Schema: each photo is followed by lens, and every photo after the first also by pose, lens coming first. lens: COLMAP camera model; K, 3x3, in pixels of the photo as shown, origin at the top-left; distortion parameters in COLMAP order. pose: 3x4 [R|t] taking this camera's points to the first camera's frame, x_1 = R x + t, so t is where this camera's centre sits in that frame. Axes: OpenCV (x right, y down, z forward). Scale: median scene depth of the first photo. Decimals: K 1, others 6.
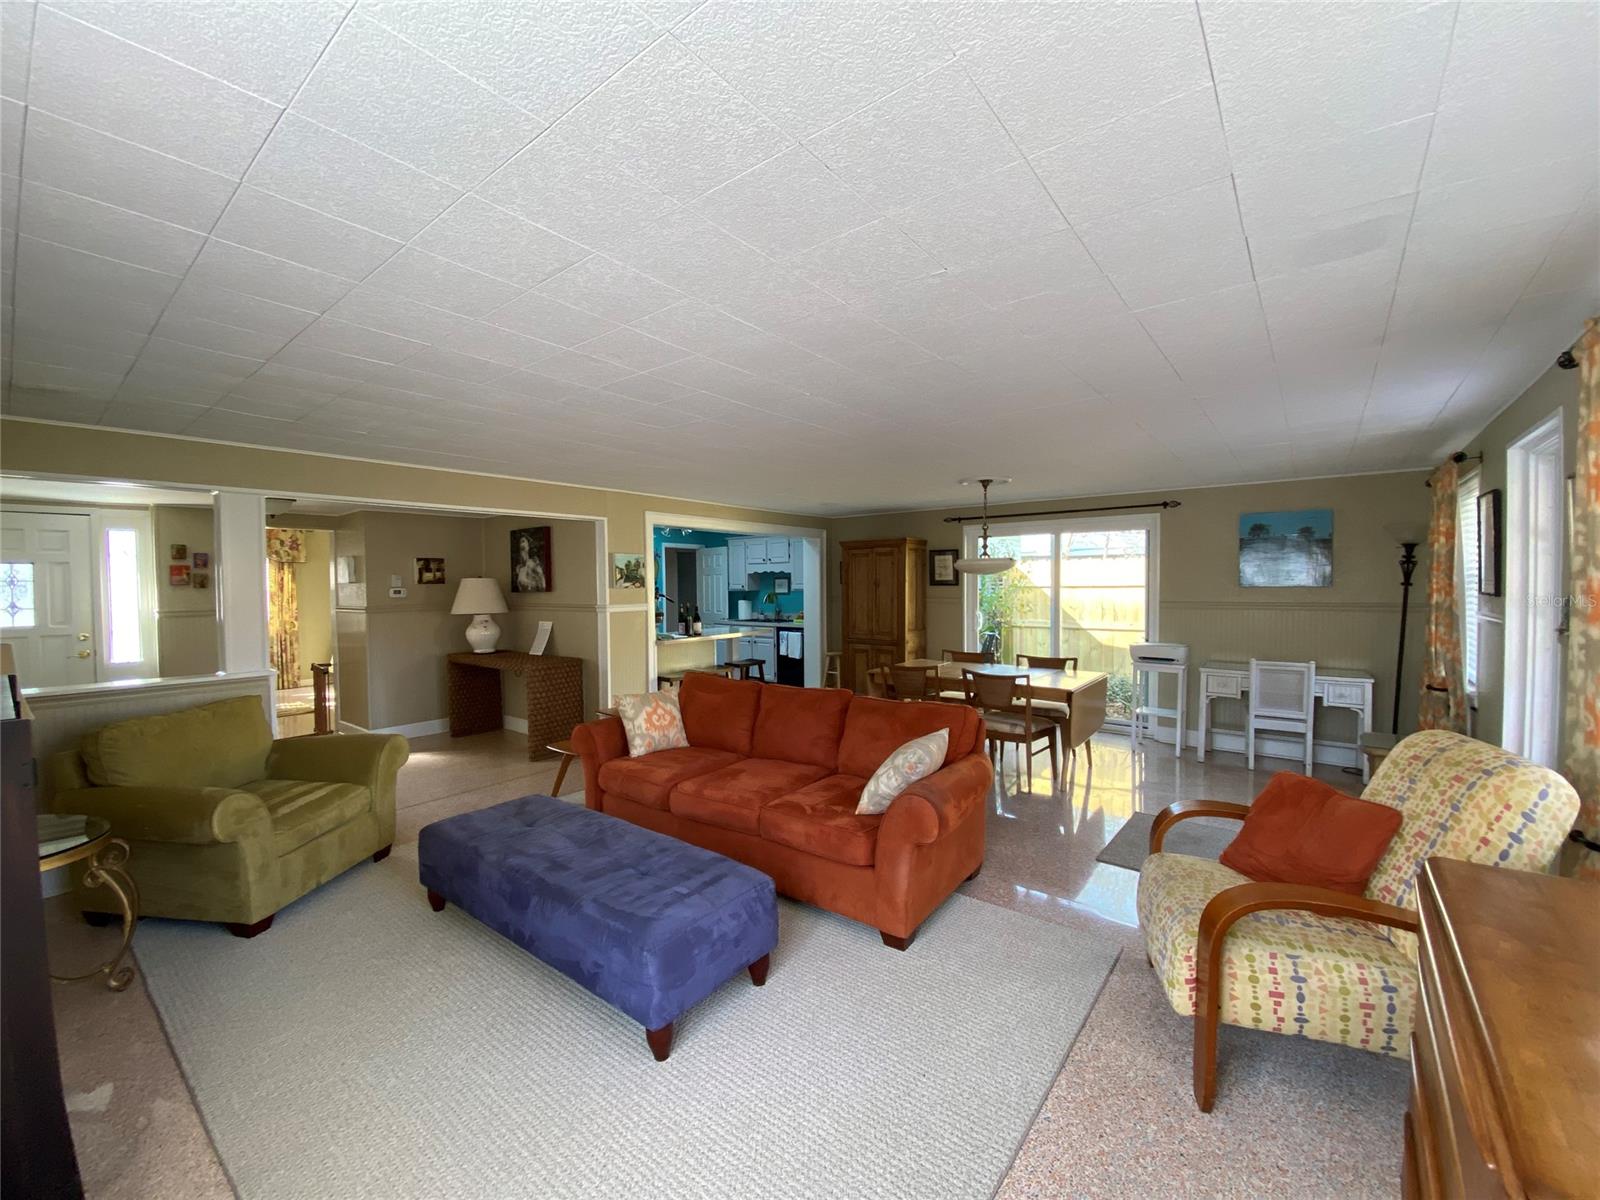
lens RADIAL K [[635.0, 0, 799.2], [0, 635.0, 590.3], [0, 0, 1]] dist [-0.020590, -0.005175]
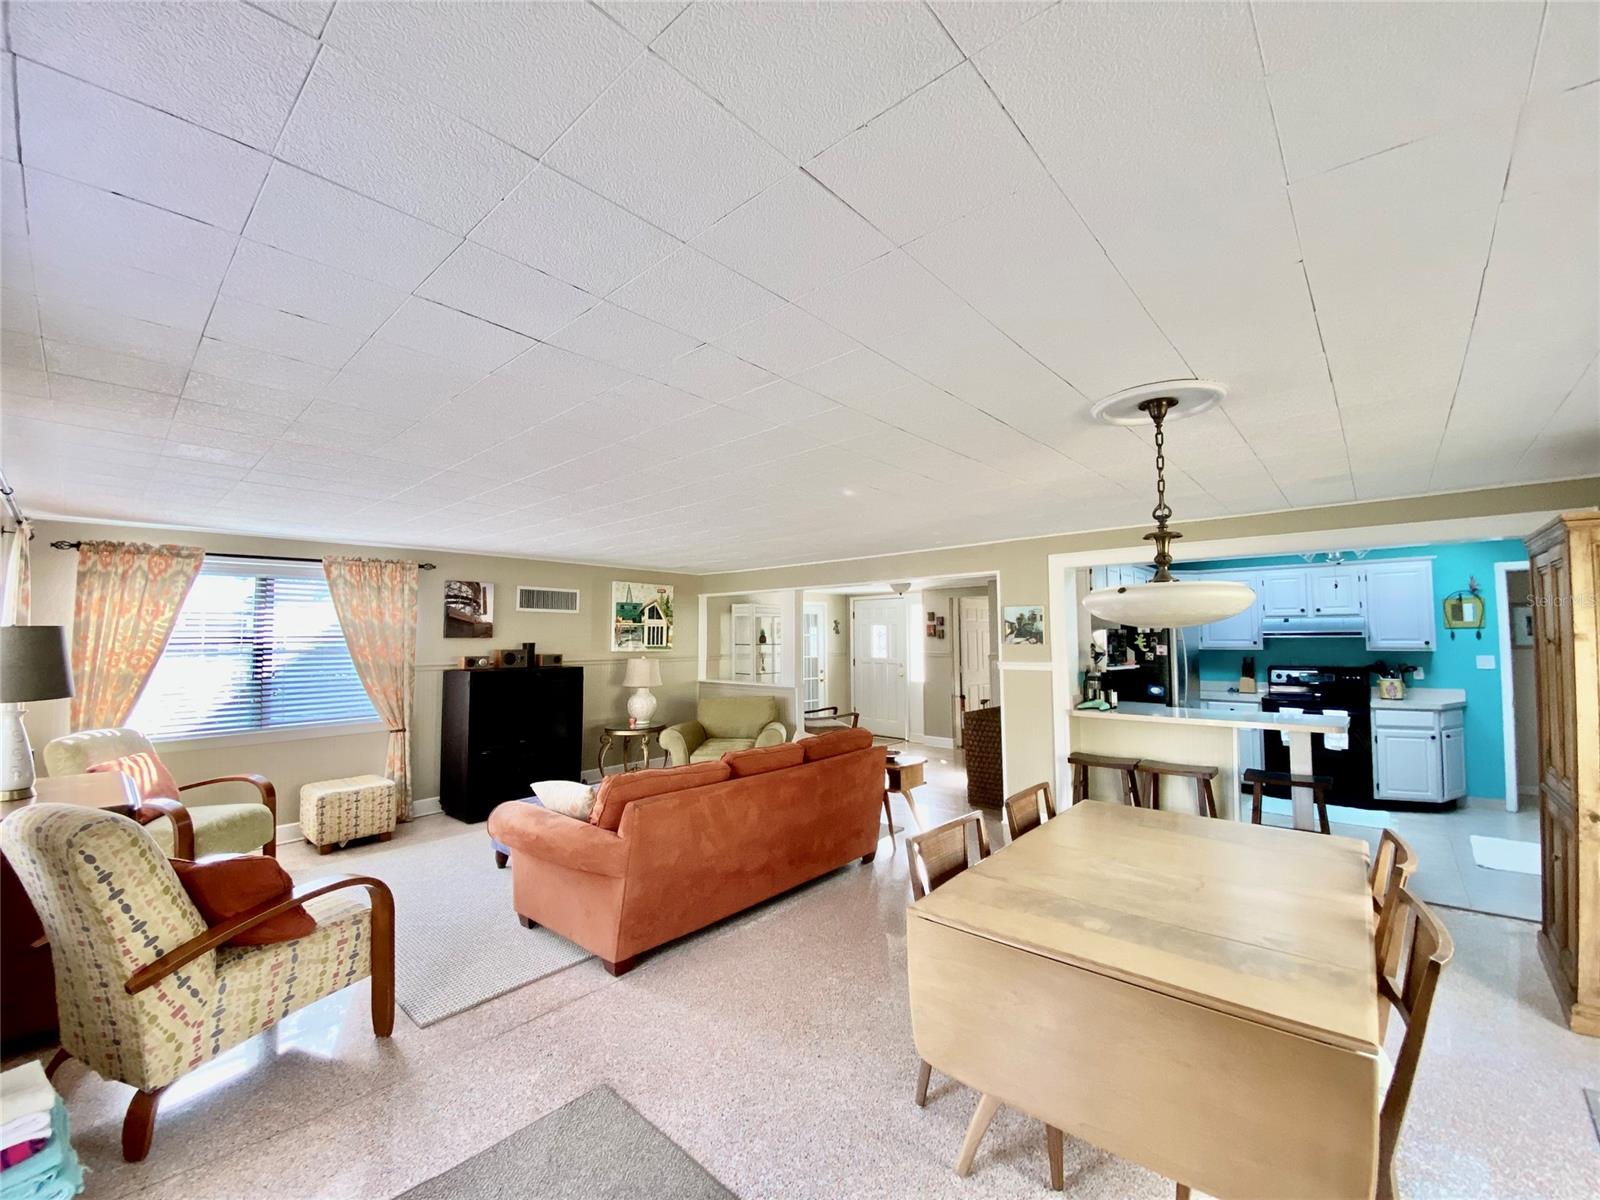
lens RADIAL K [[635.0, 0, 800.1], [0, 635.0, 602.2], [0, 0, 1]] dist [-0.020590, -0.005175]
pose [[-0.030182, -0.047511, -0.998415, 0.603054], [-0.002795, 0.998870, -0.047449, -0.017731], [0.999541, 0.001358, -0.030281, 0.645430]]
